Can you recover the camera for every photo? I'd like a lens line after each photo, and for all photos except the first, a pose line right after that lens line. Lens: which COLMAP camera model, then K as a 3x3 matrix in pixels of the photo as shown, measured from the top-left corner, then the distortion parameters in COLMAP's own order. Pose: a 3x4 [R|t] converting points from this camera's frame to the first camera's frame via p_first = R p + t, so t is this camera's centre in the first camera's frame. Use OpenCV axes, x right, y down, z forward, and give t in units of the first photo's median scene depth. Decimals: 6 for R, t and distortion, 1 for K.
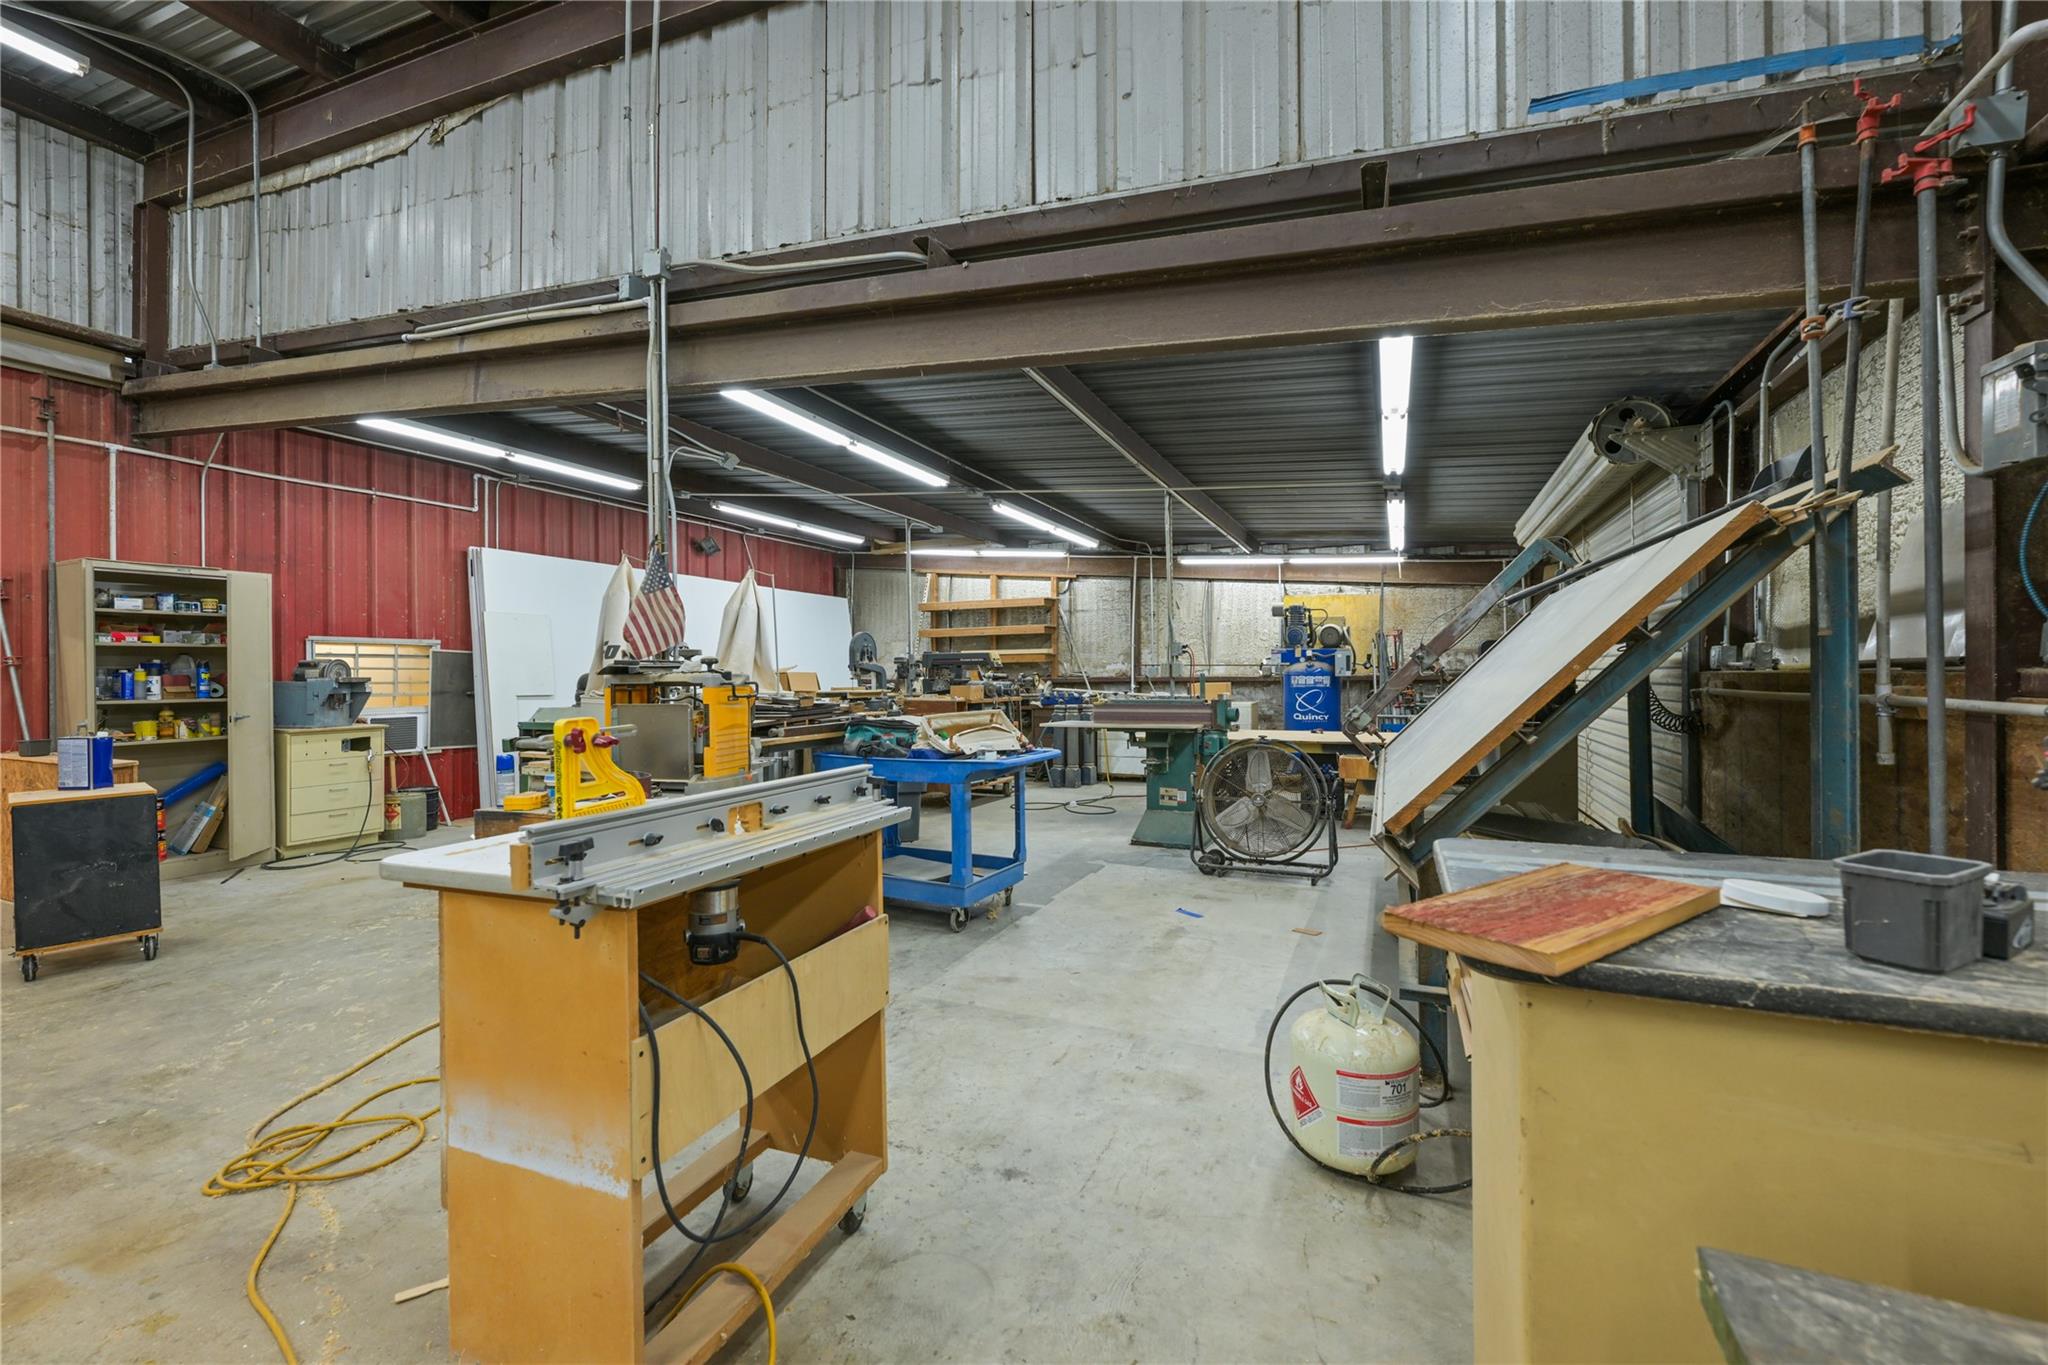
lens RADIAL K [[853.8, 0, 1017.6], [0, 853.8, 673.7], [0, 0, 1]] dist [0.000870, -0.000060]
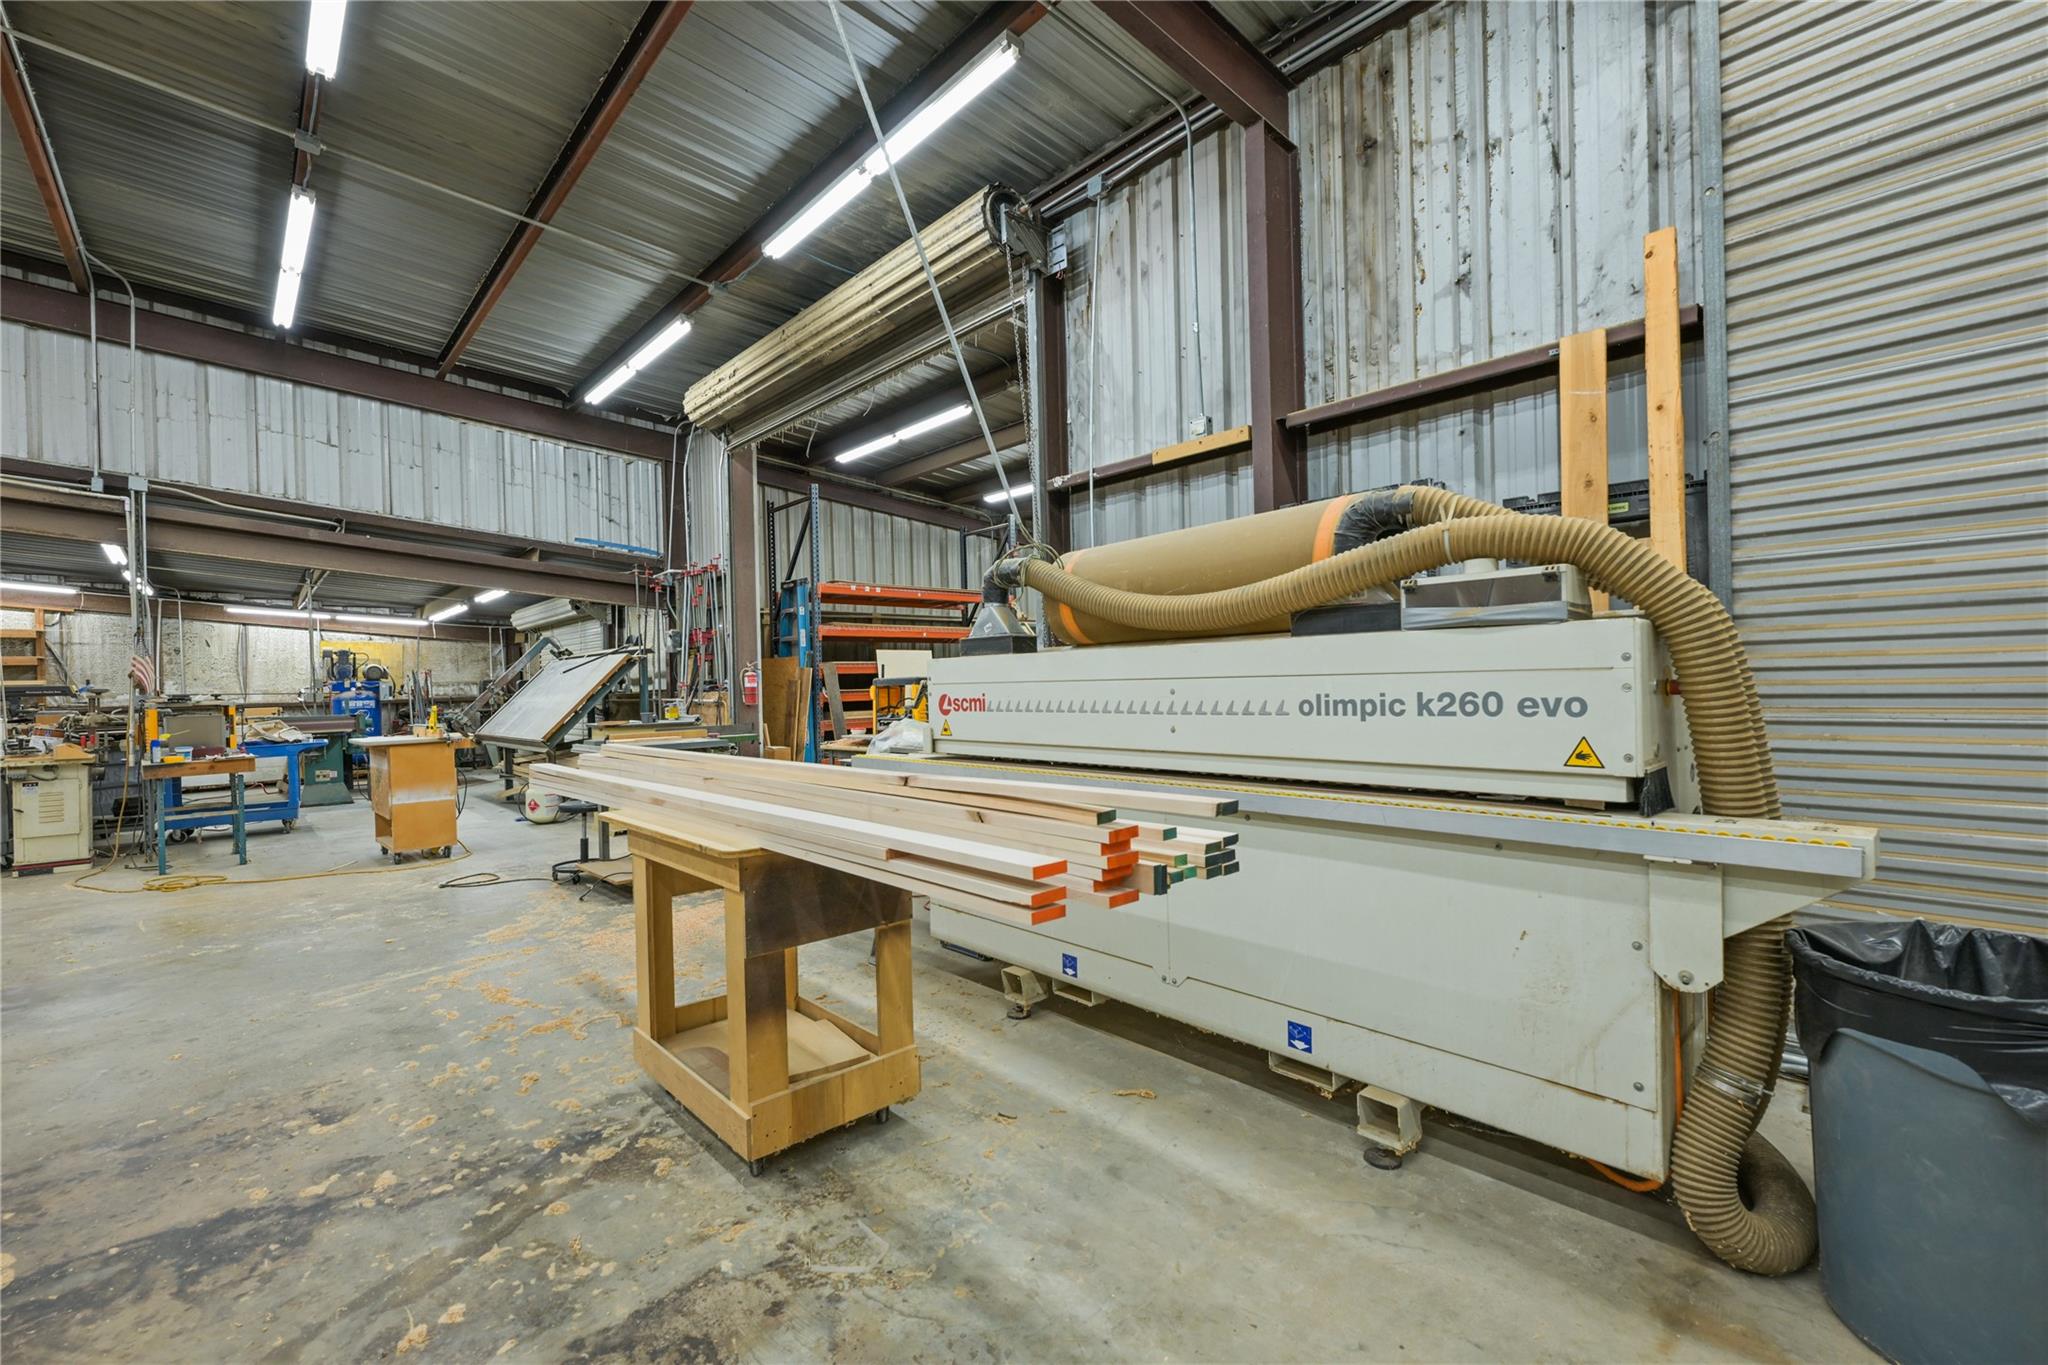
lens RADIAL K [[862.7, 0, 1024.0], [0, 862.7, 682.5], [0, 0, 1]] dist [0.000491, -0.000145]
pose [[0.395708, -0.003079, 0.918371, -0.537463], [0.019259, 0.999802, -0.004946, 0.000998], [-0.918175, 0.019644, 0.395689, -0.585387]]
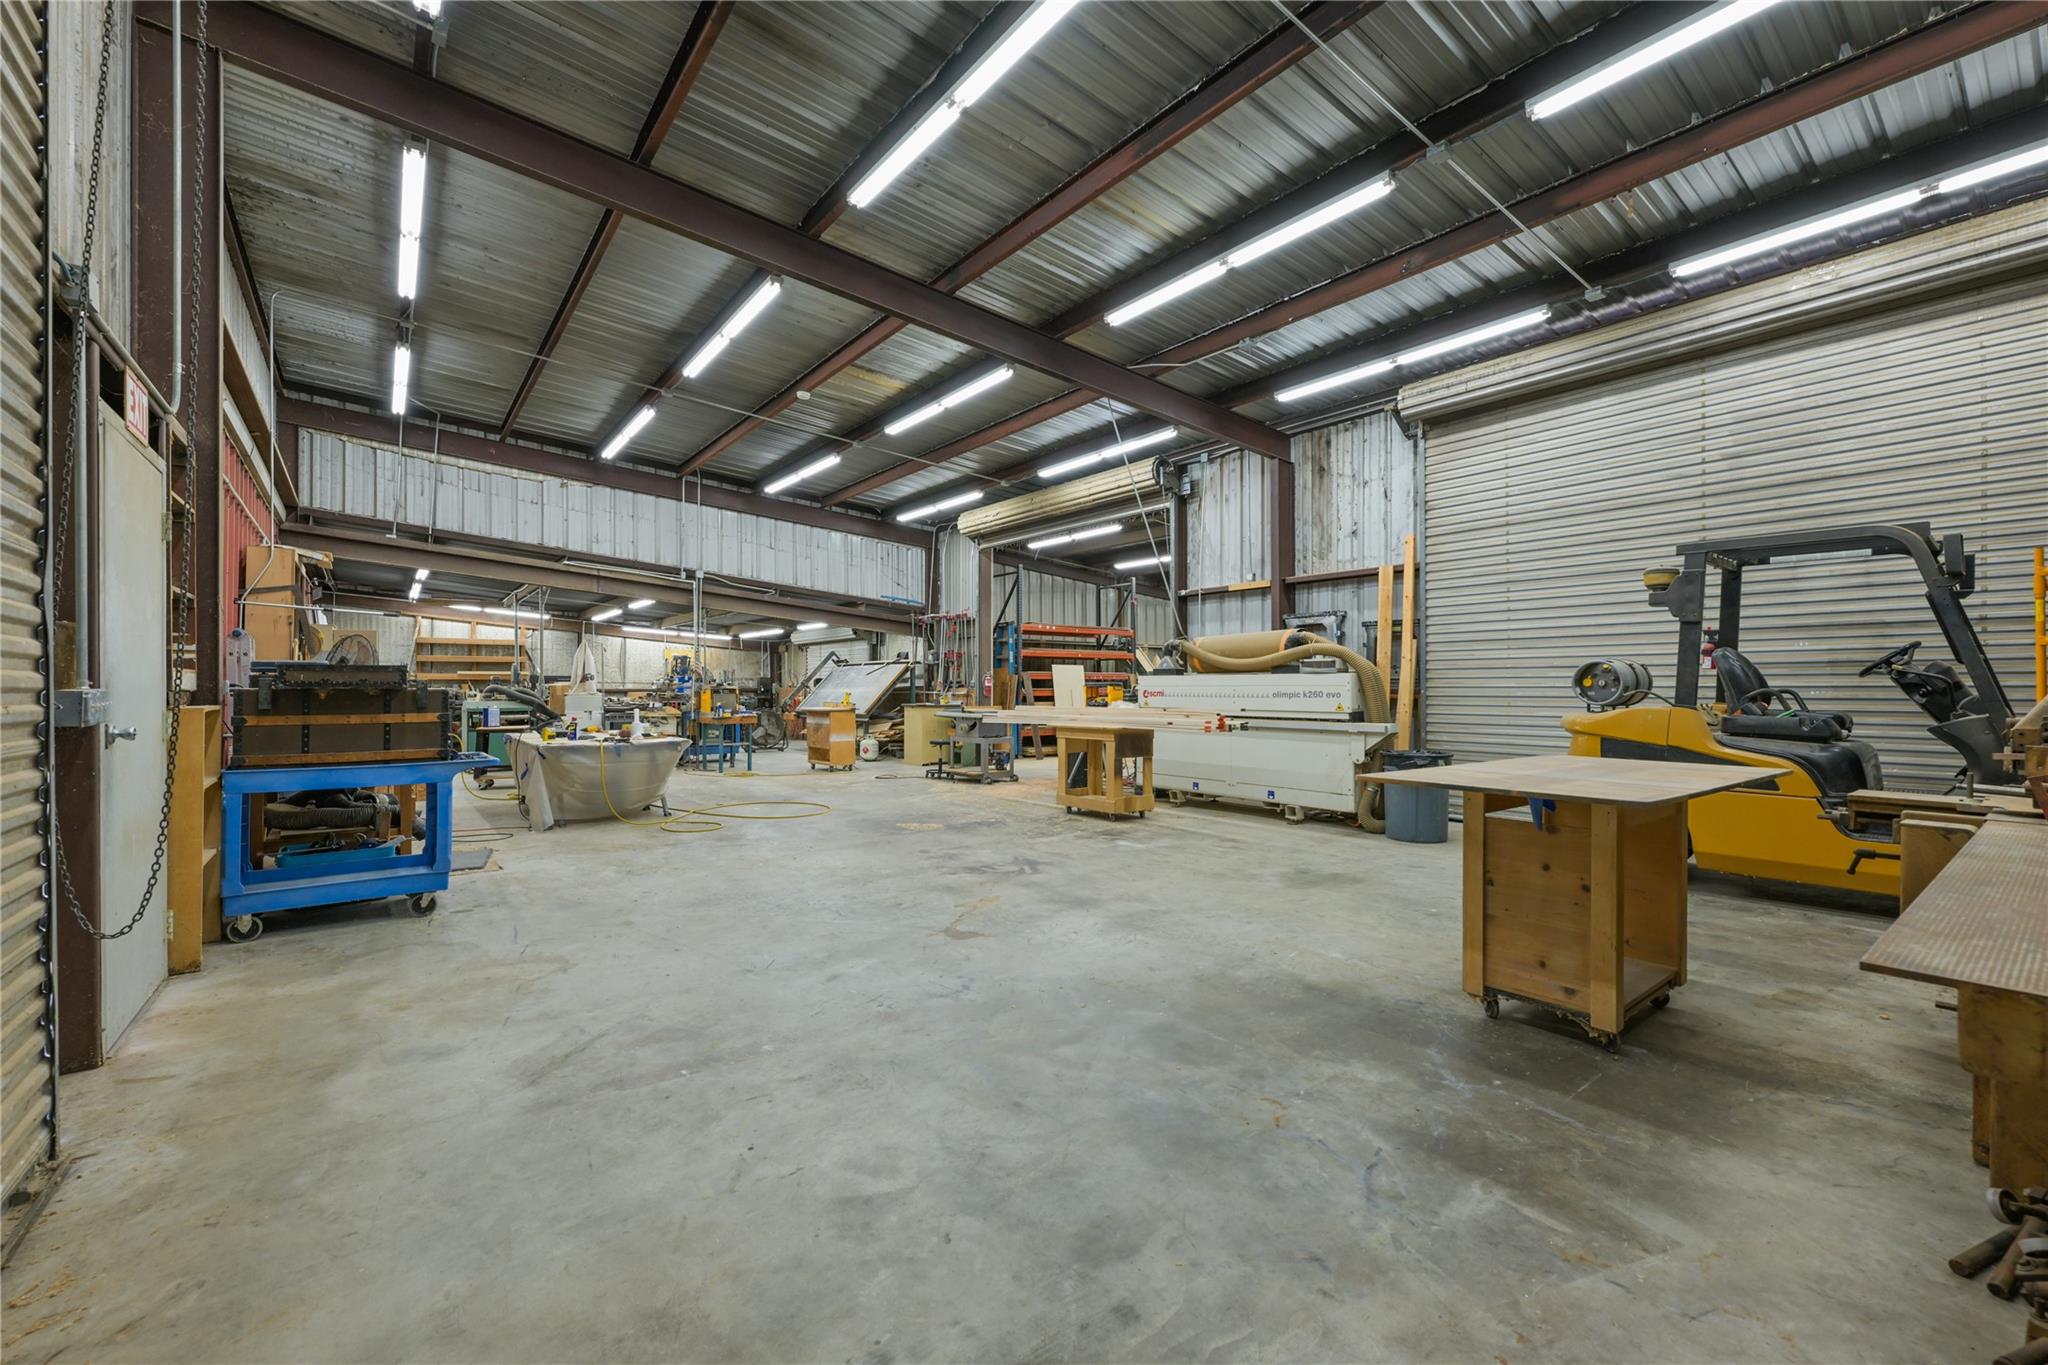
lens RADIAL K [[831.8, 0, 1024.0], [0, 831.8, 682.5], [0, 0, 1]] dist [-0.006114, -0.000163]
pose [[0.471430, 0.011713, 0.881826, -1.117913], [-0.004186, 0.999930, -0.011044, 0.006153], [-0.881894, 0.001515, 0.471446, -0.731210]]
